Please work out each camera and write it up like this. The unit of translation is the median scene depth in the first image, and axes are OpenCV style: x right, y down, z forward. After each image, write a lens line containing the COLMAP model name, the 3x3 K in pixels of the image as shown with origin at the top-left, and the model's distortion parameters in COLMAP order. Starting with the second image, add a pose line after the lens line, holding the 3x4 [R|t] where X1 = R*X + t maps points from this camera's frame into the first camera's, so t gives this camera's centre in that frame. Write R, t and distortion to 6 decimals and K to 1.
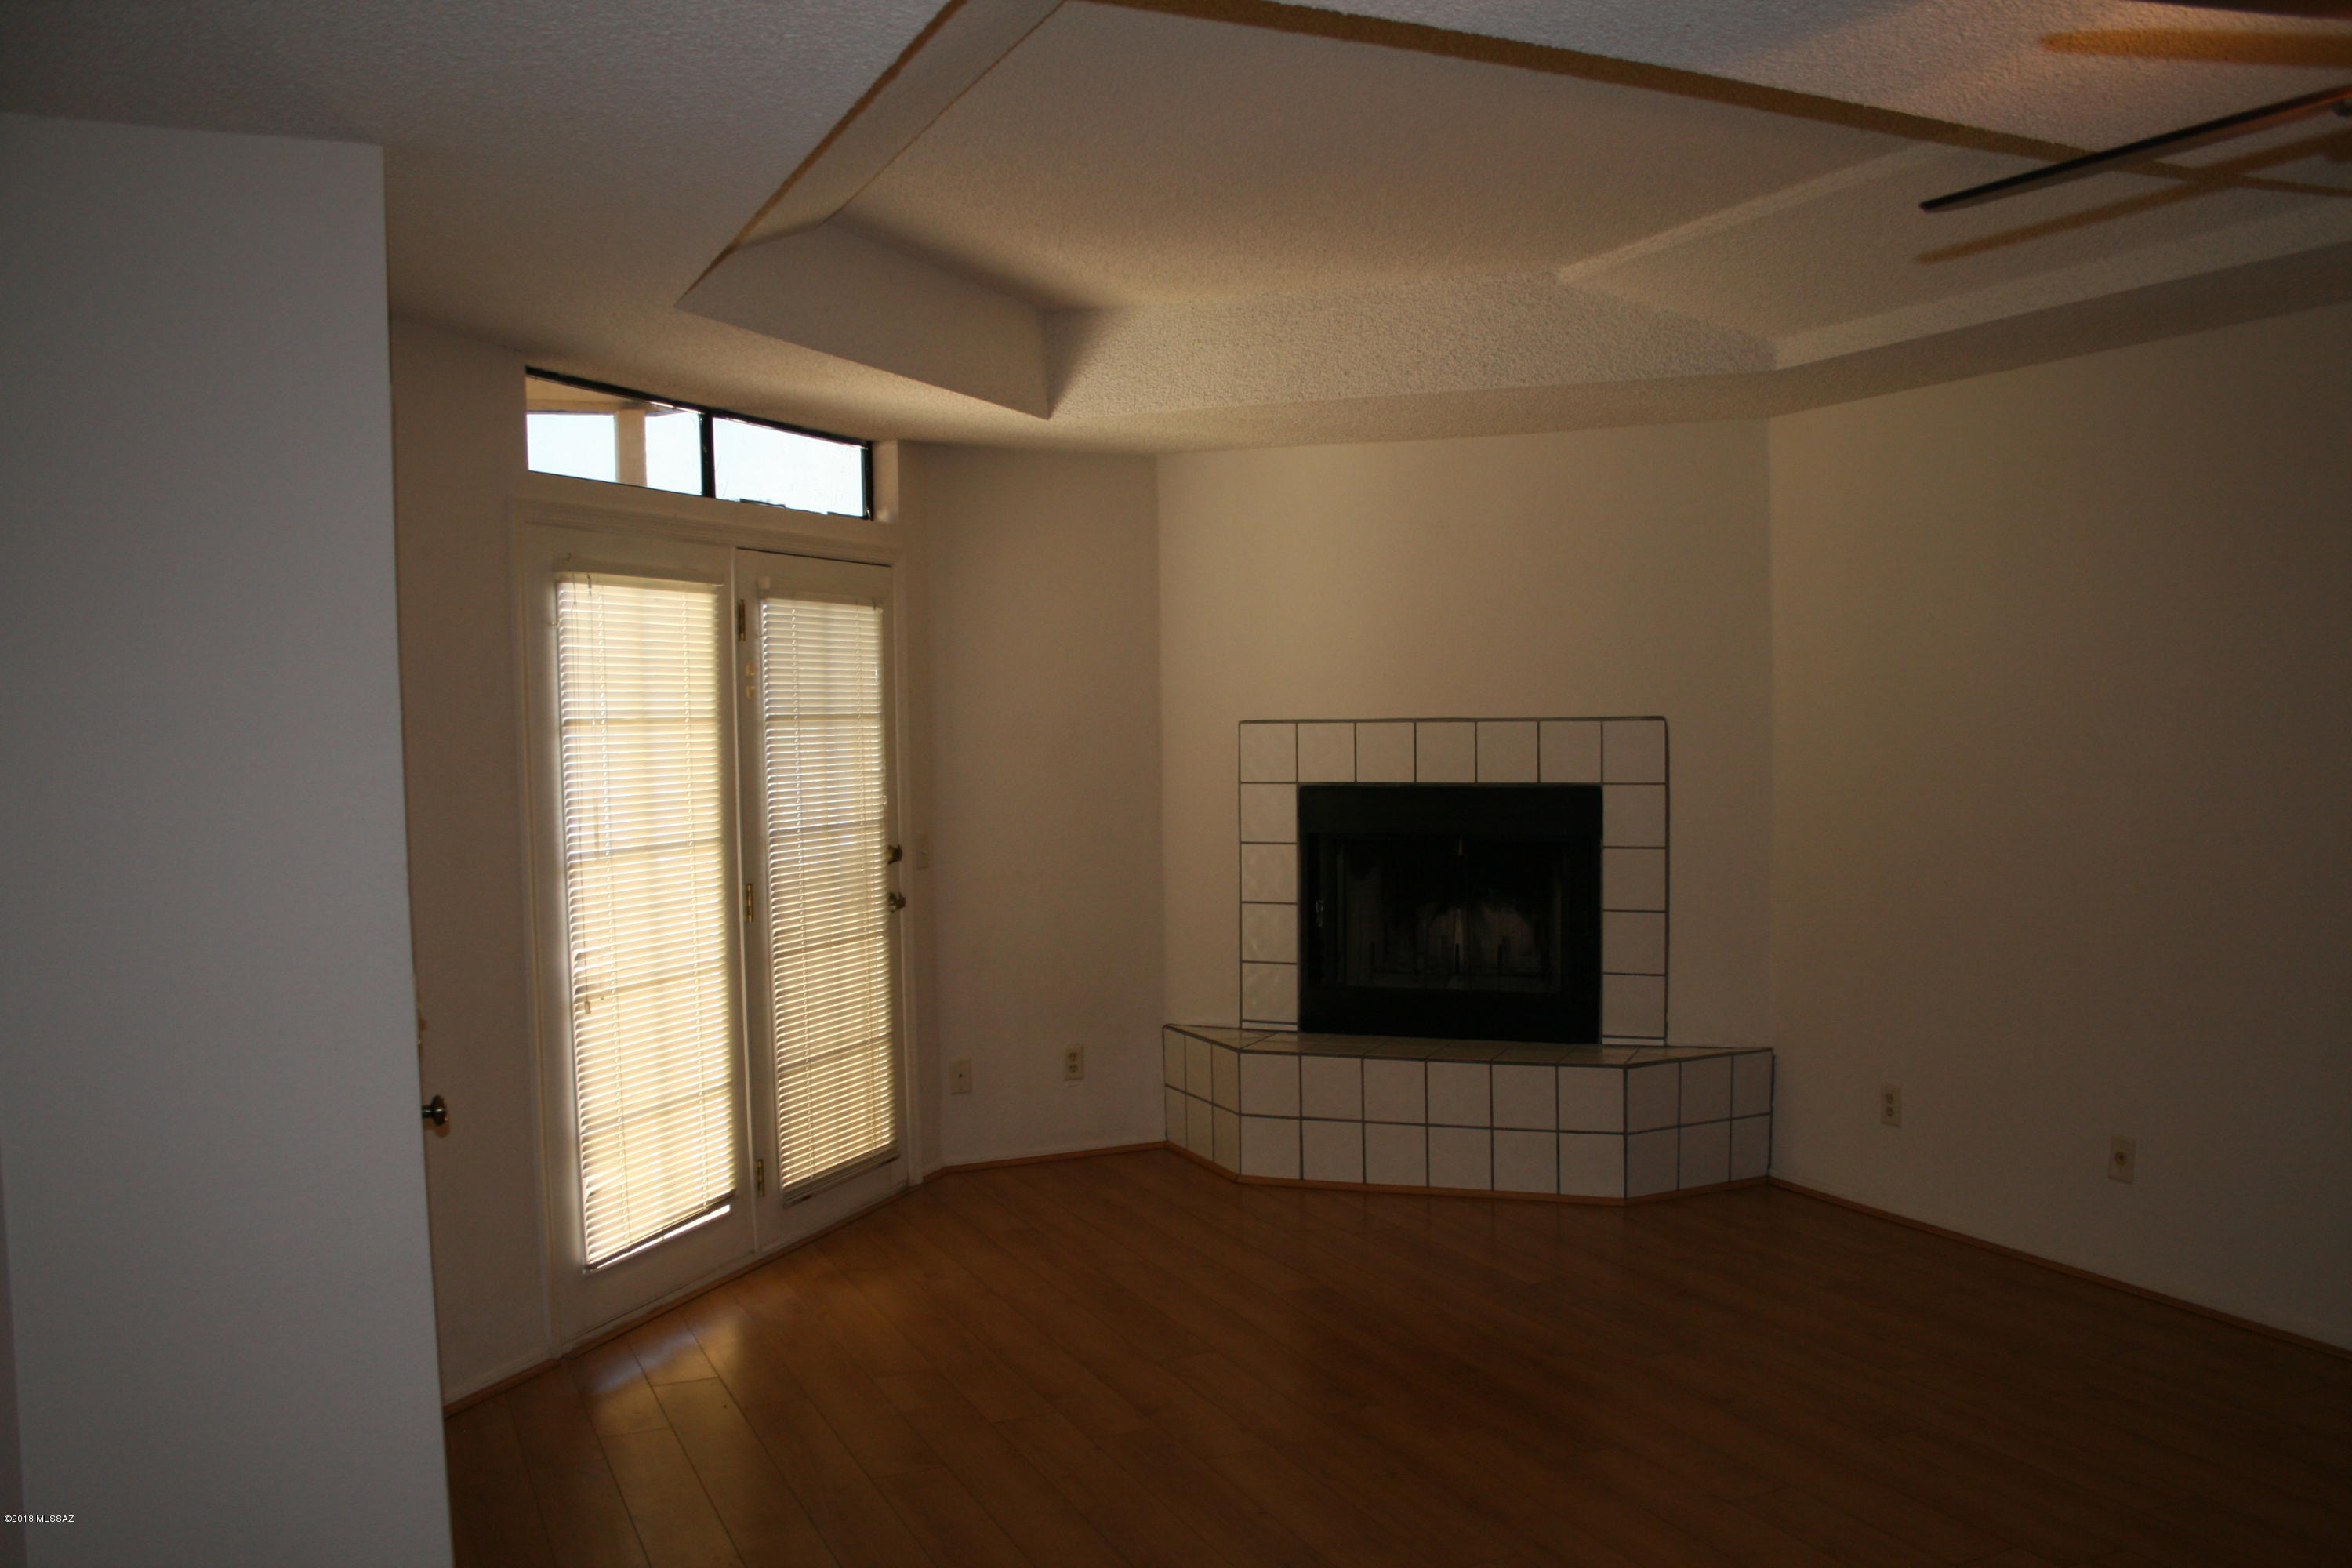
lens RADIAL K [[1945.6, 0, 1188.3], [0, 1945.6, 820.8], [0, 0, 1]] dist [-0.155114, 0.128126]
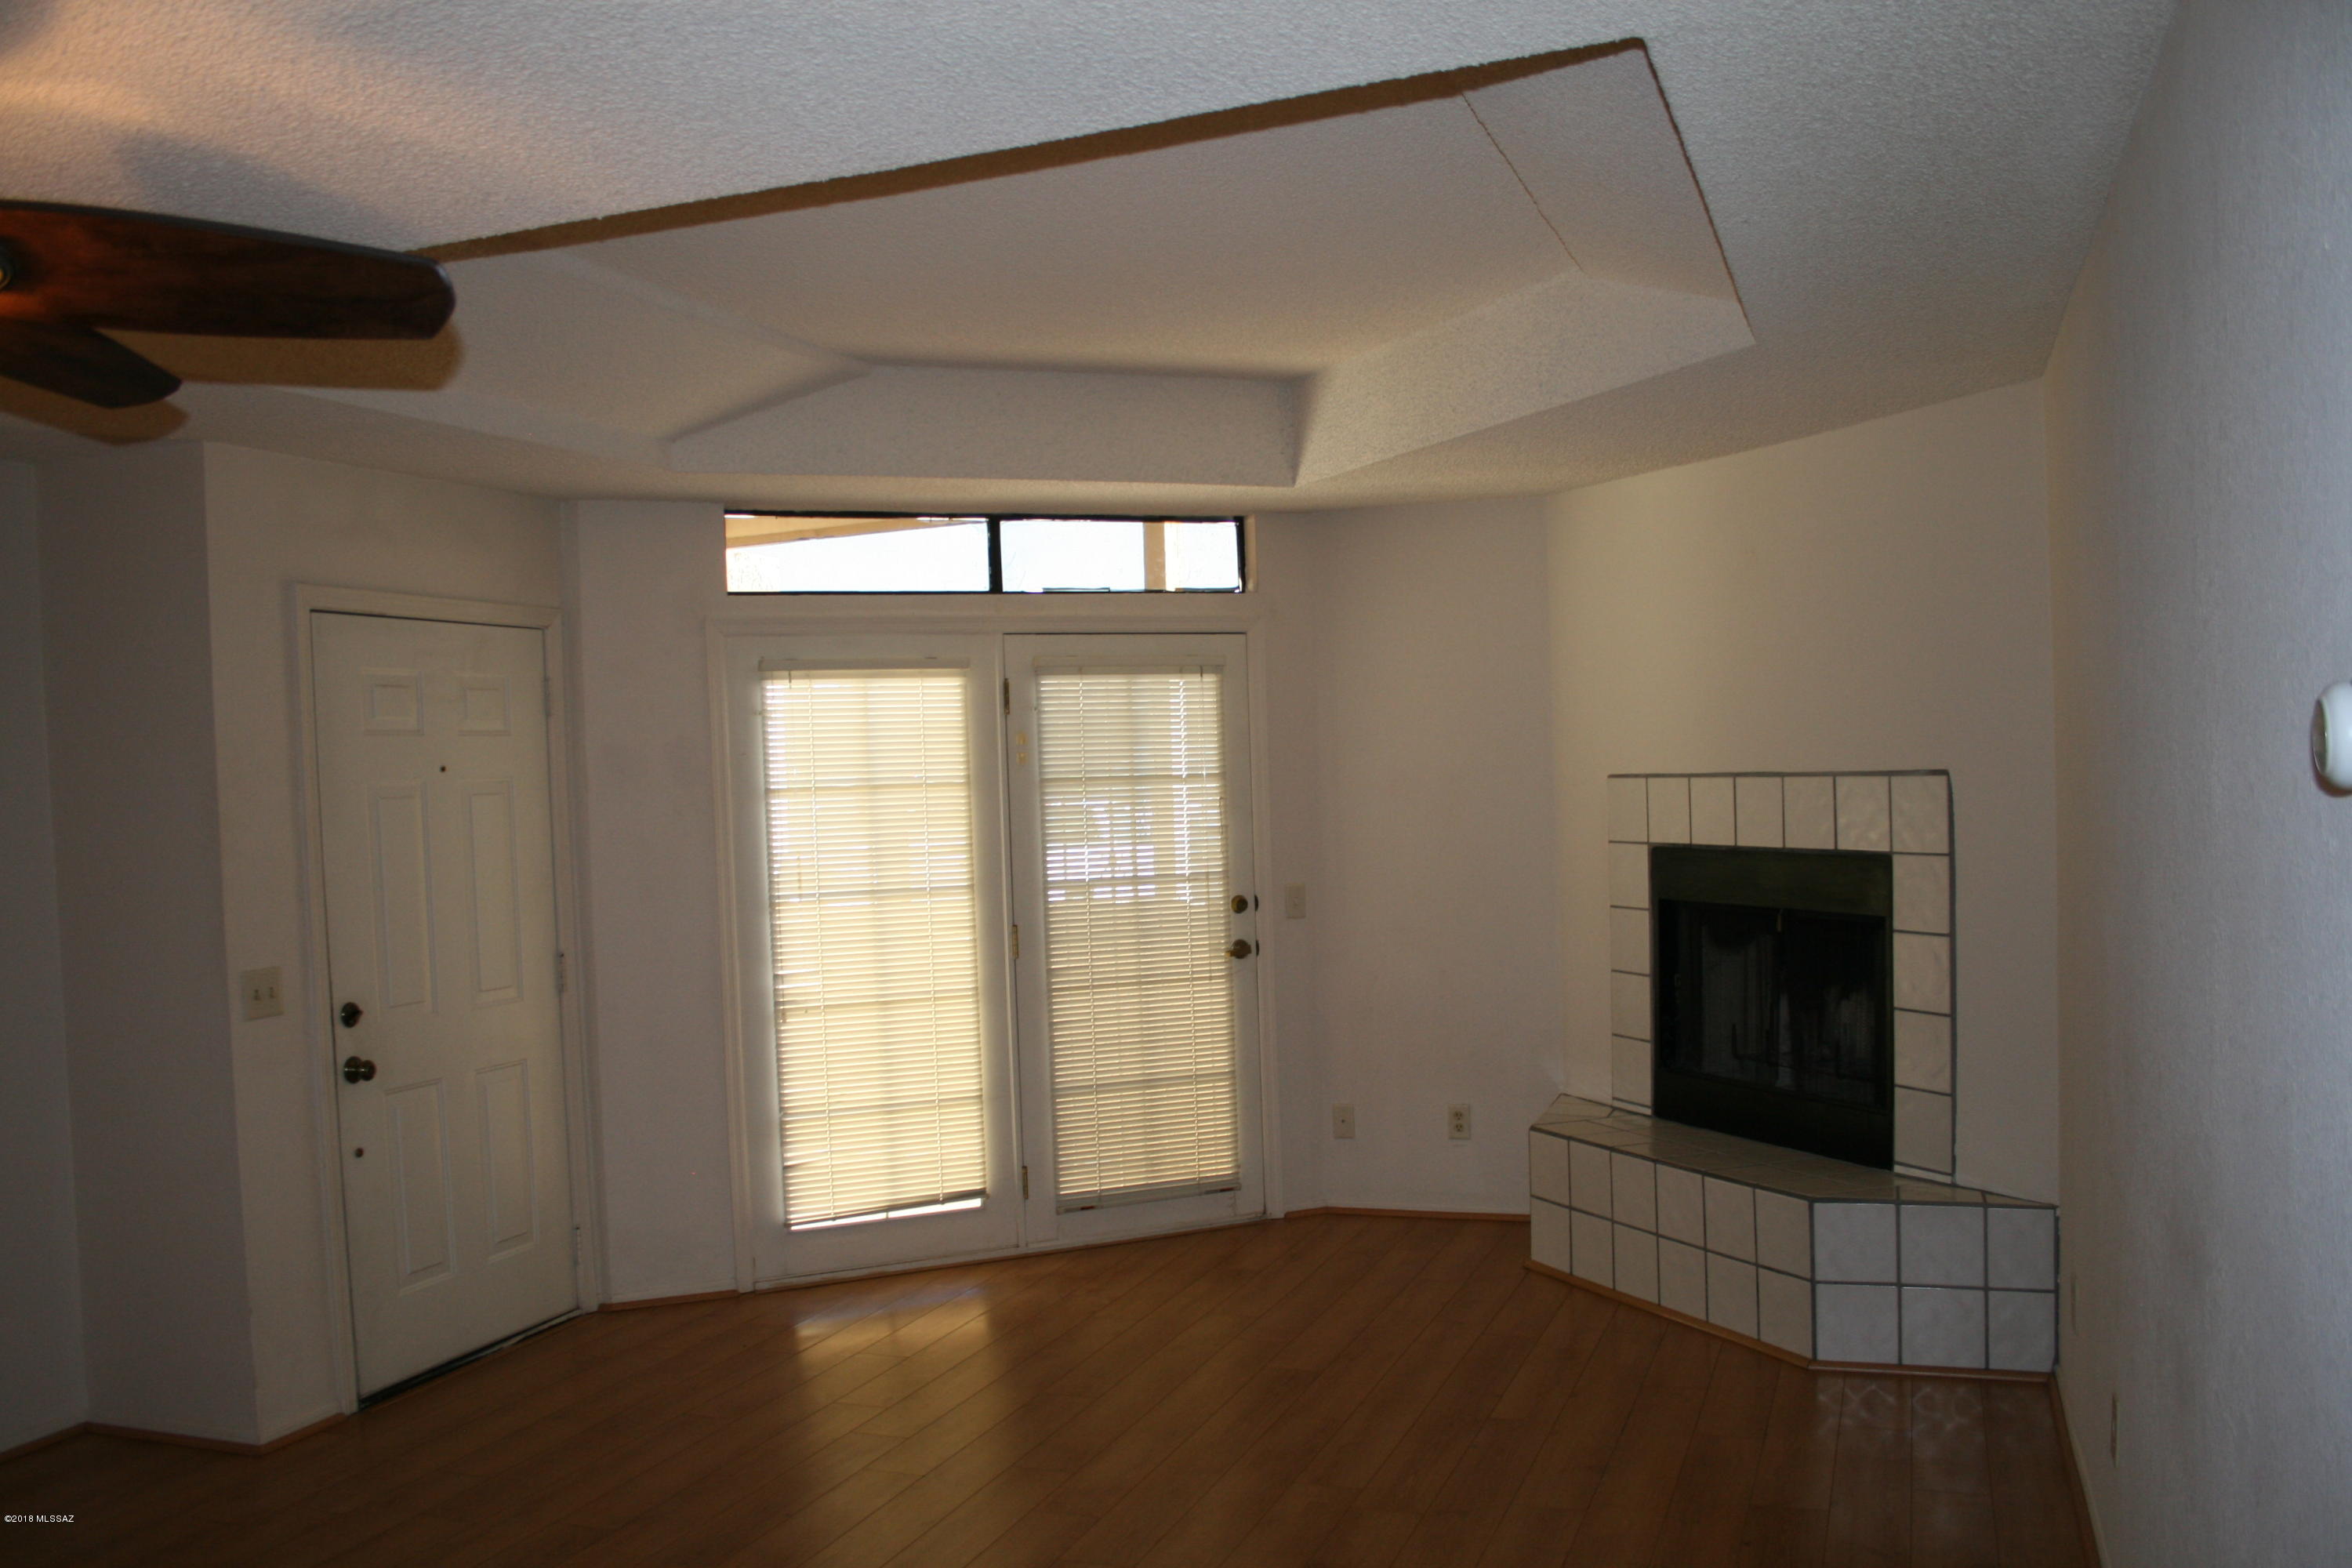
lens RADIAL K [[1945.6, 0, 1188.3], [0, 1945.6, 820.8], [0, 0, 1]] dist [-0.155114, 0.128126]
pose [[0.704862, 0.011990, -0.709243, 0.605538], [-0.019124, 0.999815, -0.002103, -0.026578], [0.709087, 0.015046, 0.704961, 0.233073]]
